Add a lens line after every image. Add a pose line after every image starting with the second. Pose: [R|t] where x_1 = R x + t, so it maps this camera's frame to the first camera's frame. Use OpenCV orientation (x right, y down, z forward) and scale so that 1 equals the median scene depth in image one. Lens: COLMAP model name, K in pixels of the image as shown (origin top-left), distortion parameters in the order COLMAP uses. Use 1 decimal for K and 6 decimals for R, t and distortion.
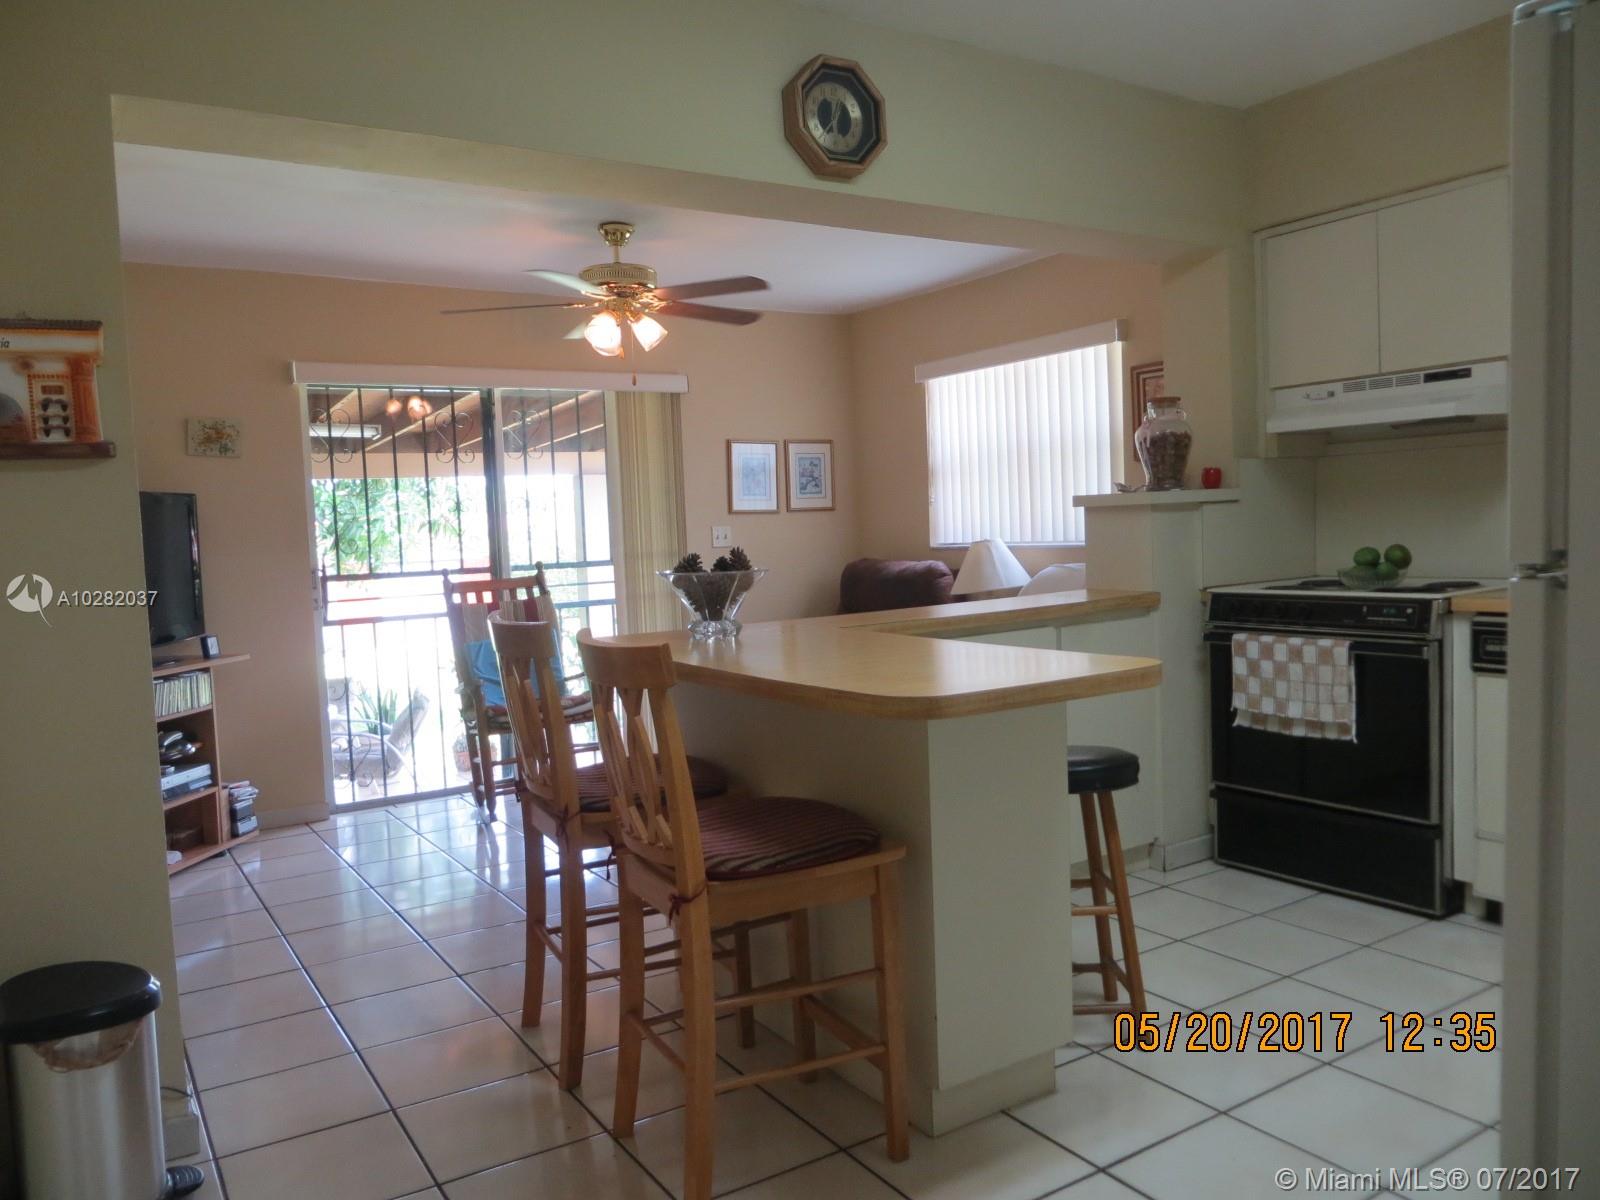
lens RADIAL K [[1208.3, 0, 800.0], [0, 1208.3, 600.0], [0, 0, 1]] dist [0.000757, -0.000108]
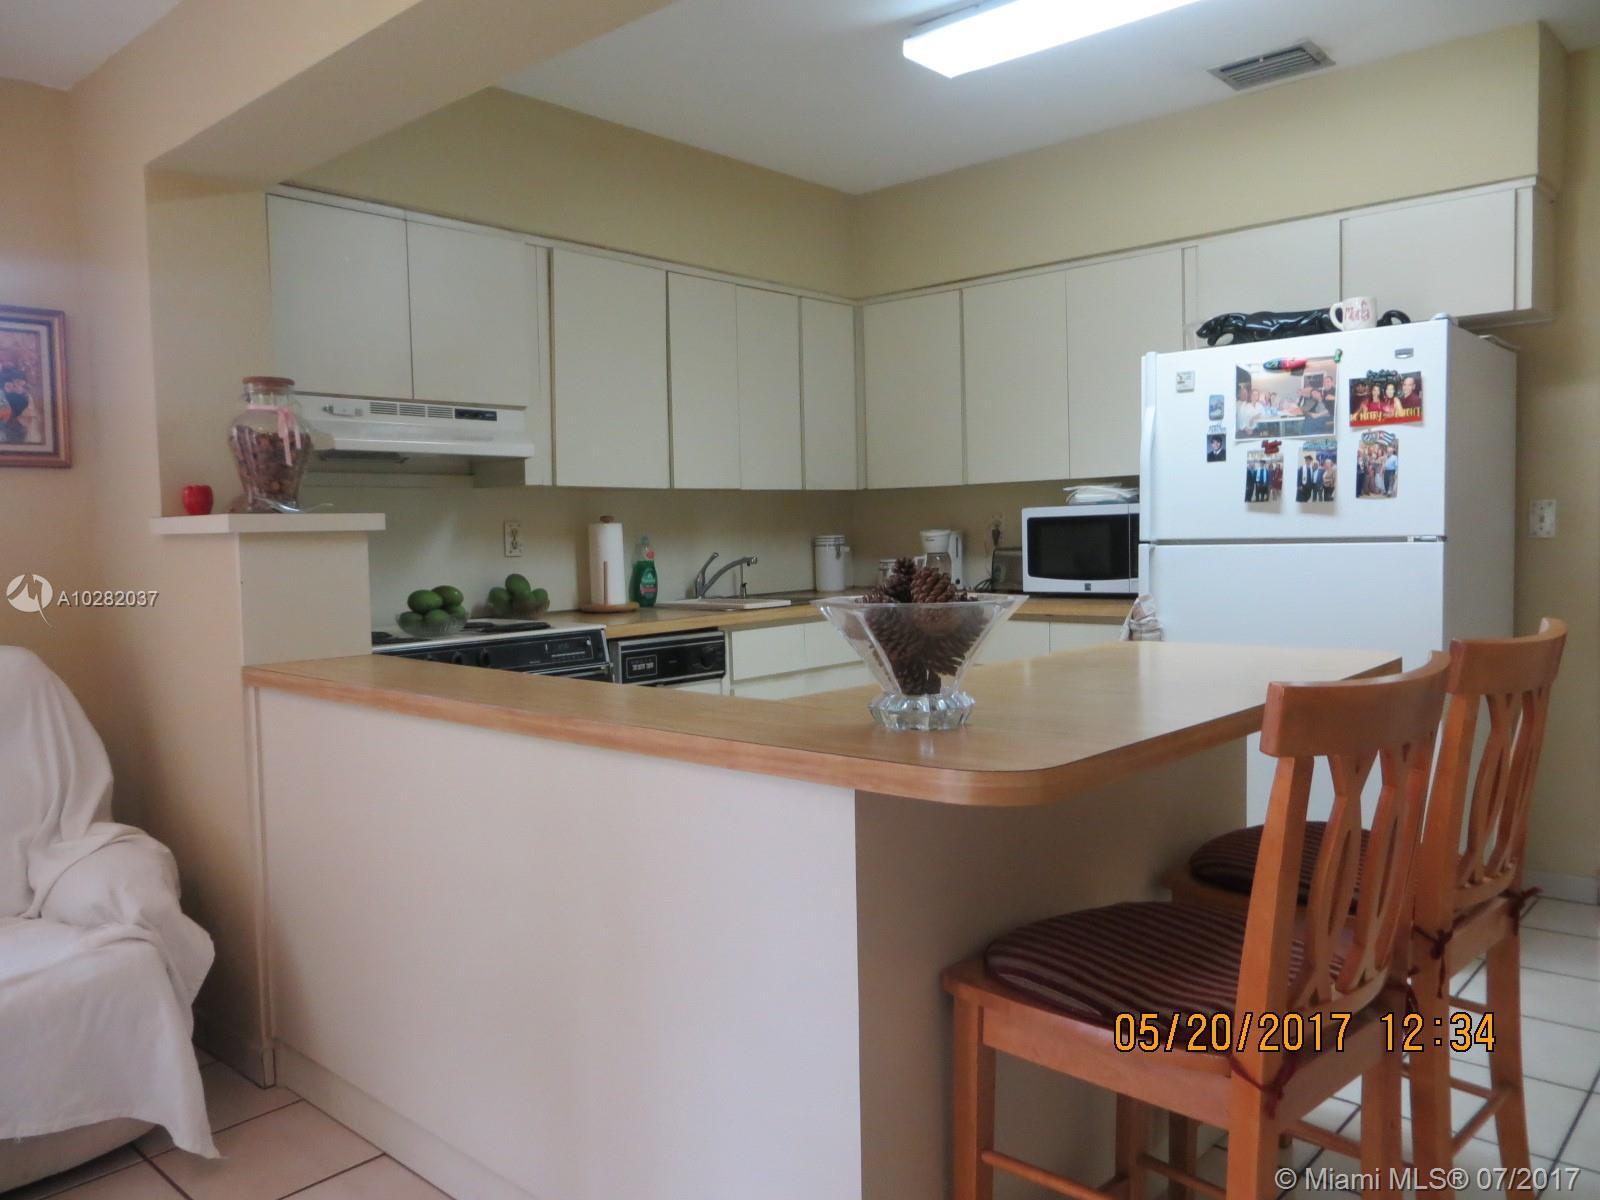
lens RADIAL K [[1185.0, 0, 795.7], [0, 1185.0, 602.0], [0, 0, 1]] dist [-0.019123, 0.001589]
pose [[-0.256904, -0.008185, 0.966402, -0.467490], [0.094834, 0.994925, 0.033637, -0.039022], [-0.961773, 0.100289, -0.254823, 0.987548]]
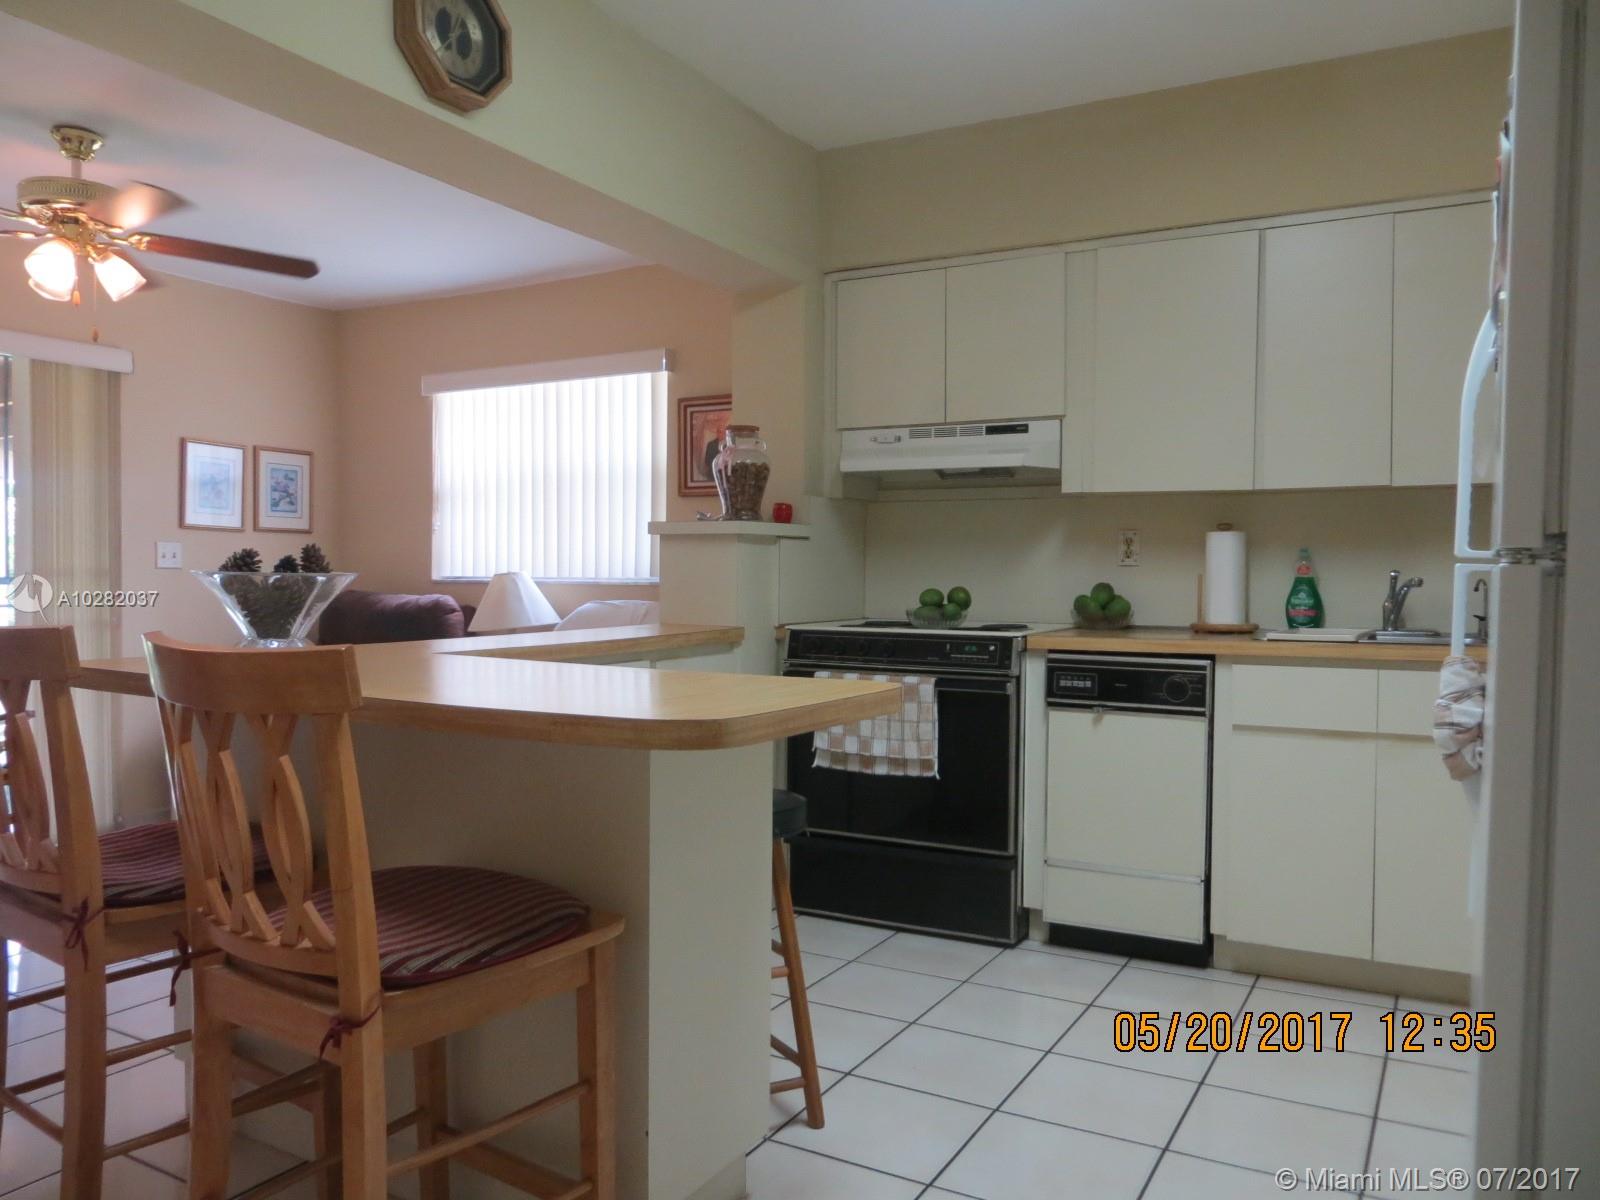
lens RADIAL K [[1201.9, 0, 804.4], [0, 1201.9, 601.3], [0, 0, 1]] dist [-0.015356, 0.003786]
pose [[0.880973, 0.039018, 0.471556, -0.111936], [-0.015937, 0.998476, -0.052843, 0.023648], [-0.472899, 0.039038, 0.880252, 0.155290]]
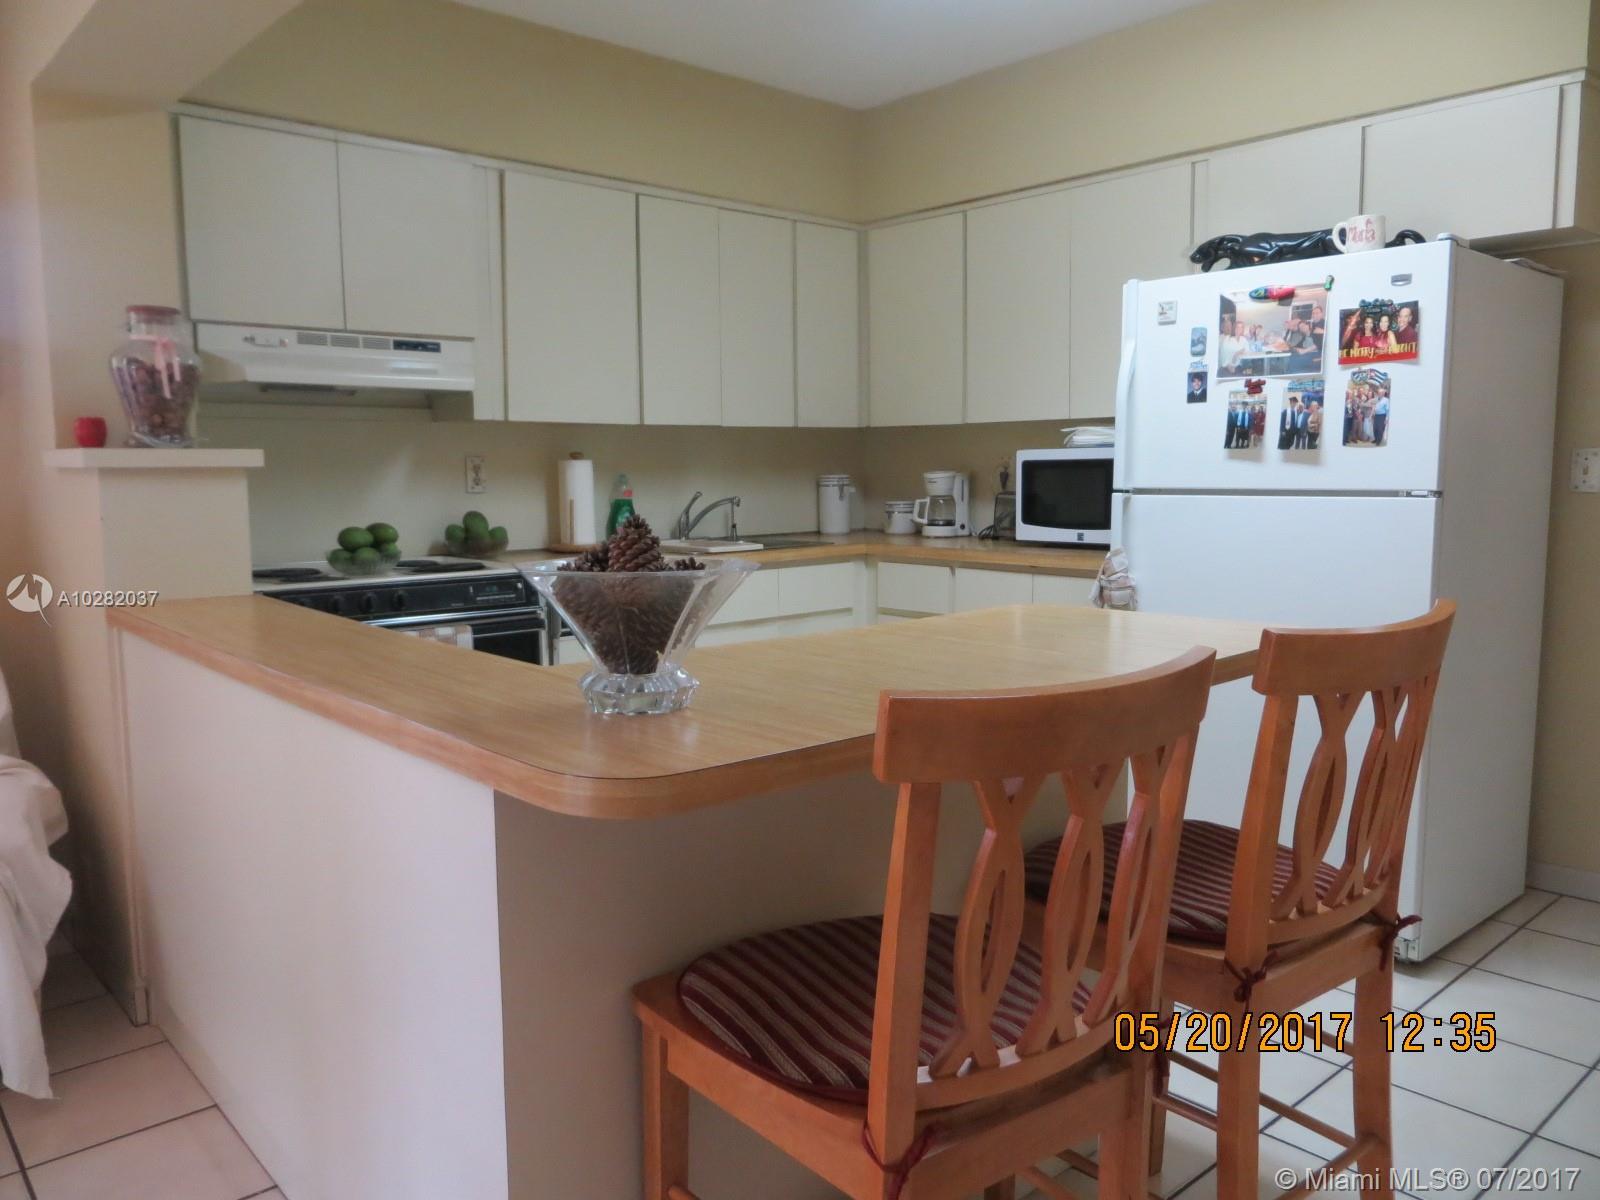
lens RADIAL K [[1185.0, 0, 795.7], [0, 1185.0, 602.0], [0, 0, 1]] dist [-0.019123, 0.001589]
pose [[-0.152099, -0.067561, 0.986053, -0.444020], [0.076210, 0.993889, 0.079854, -0.034442], [-0.985423, 0.087293, -0.146020, 0.838134]]
